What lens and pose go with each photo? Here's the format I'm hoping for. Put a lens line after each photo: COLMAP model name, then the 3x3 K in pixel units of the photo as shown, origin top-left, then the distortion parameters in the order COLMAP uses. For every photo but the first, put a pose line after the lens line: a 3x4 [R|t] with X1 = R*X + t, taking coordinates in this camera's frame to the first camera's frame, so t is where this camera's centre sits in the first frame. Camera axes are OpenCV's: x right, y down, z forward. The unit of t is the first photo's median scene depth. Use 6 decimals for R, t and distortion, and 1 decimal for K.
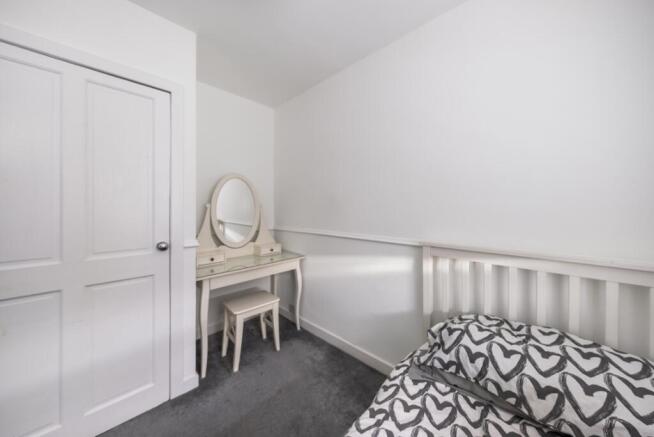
lens RADIAL K [[228.6, 0, 332.3], [0, 228.6, 201.3], [0, 0, 1]] dist [-0.000298, -0.000127]
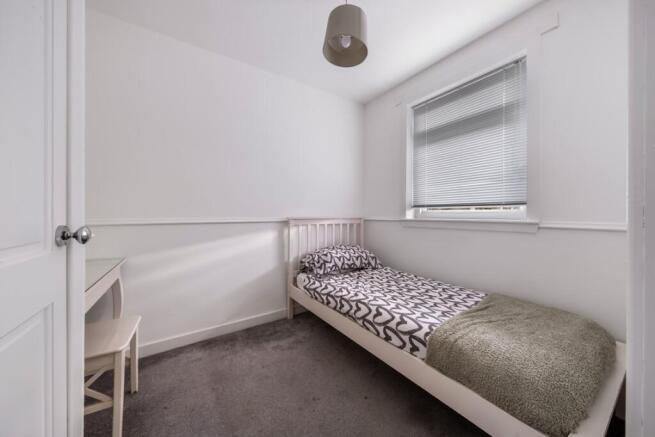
lens RADIAL K [[229.0, 0, 330.7], [0, 229.0, 214.5], [0, 0, 1]] dist [-0.000298, -0.000127]
pose [[0.218746, -0.000023, 0.975782, -1.081727], [-0.007922, 0.999967, 0.001800, 0.155472], [-0.975750, -0.008124, 0.218738, 0.386891]]
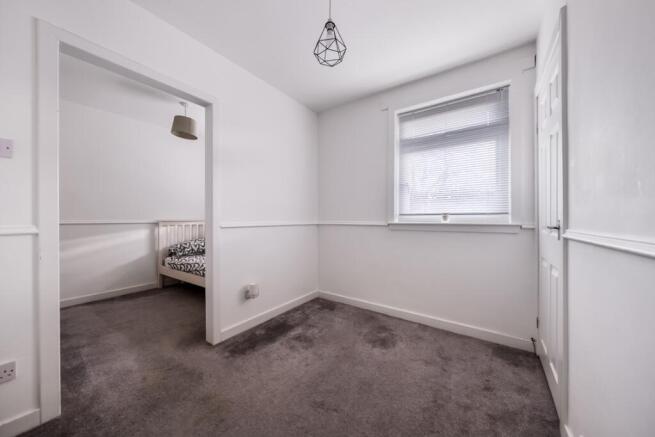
lens RADIAL K [[229.0, 0, 325.8], [0, 229.0, 219.7], [0, 0, 1]] dist [-0.000298, -0.000127]
pose [[-0.135368, -0.003790, 0.990788, -2.158377], [-0.002678, 0.999990, 0.003460, 0.163280], [-0.990792, -0.002185, -0.135377, -0.366935]]
